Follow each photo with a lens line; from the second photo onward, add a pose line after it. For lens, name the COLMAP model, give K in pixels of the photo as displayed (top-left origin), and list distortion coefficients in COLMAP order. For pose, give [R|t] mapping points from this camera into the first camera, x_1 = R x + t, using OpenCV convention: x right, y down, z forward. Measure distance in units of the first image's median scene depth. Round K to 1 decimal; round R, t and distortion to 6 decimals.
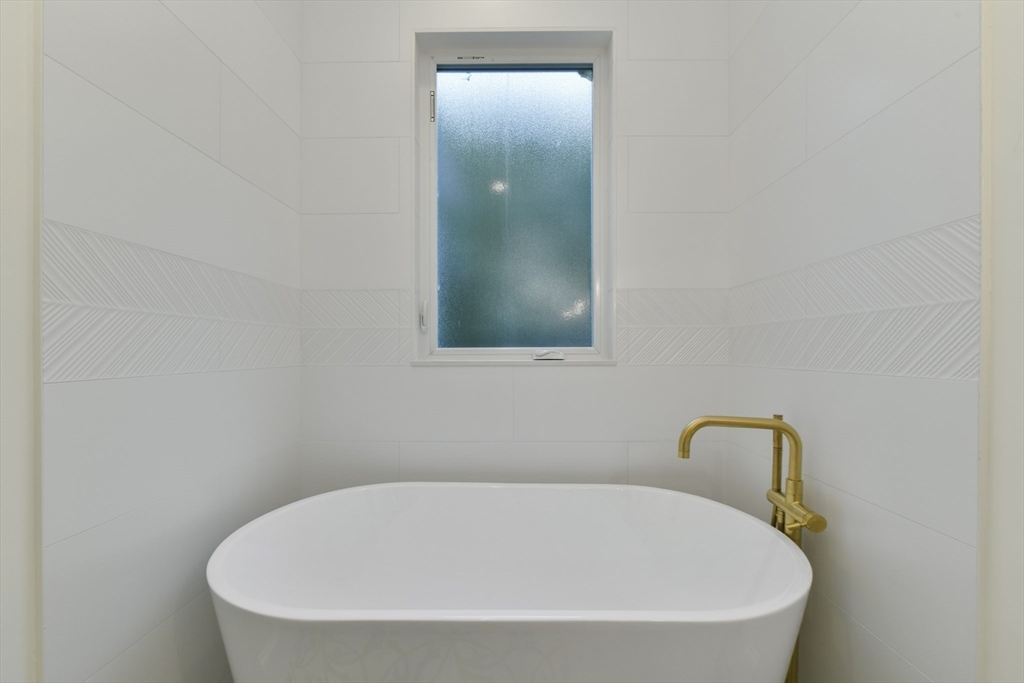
lens RADIAL K [[432.4, 0, 517.0], [0, 432.4, 352.9], [0, 0, 1]] dist [-0.002975, -0.000090]
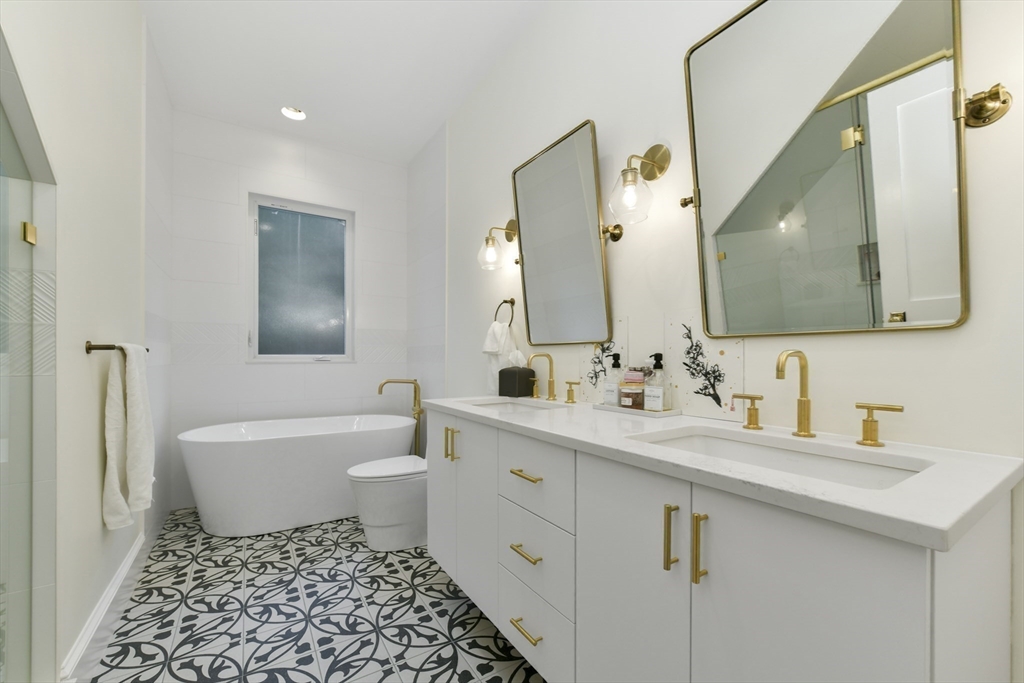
lens RADIAL K [[402.6, 0, 512.0], [0, 402.6, 341.5], [0, 0, 1]] dist [0.022396, 0.000000]
pose [[0.845110, 0.023403, 0.534079, -0.198628], [0.004861, 0.998664, -0.051452, 0.028934], [-0.534570, 0.046079, 0.843867, -1.149297]]
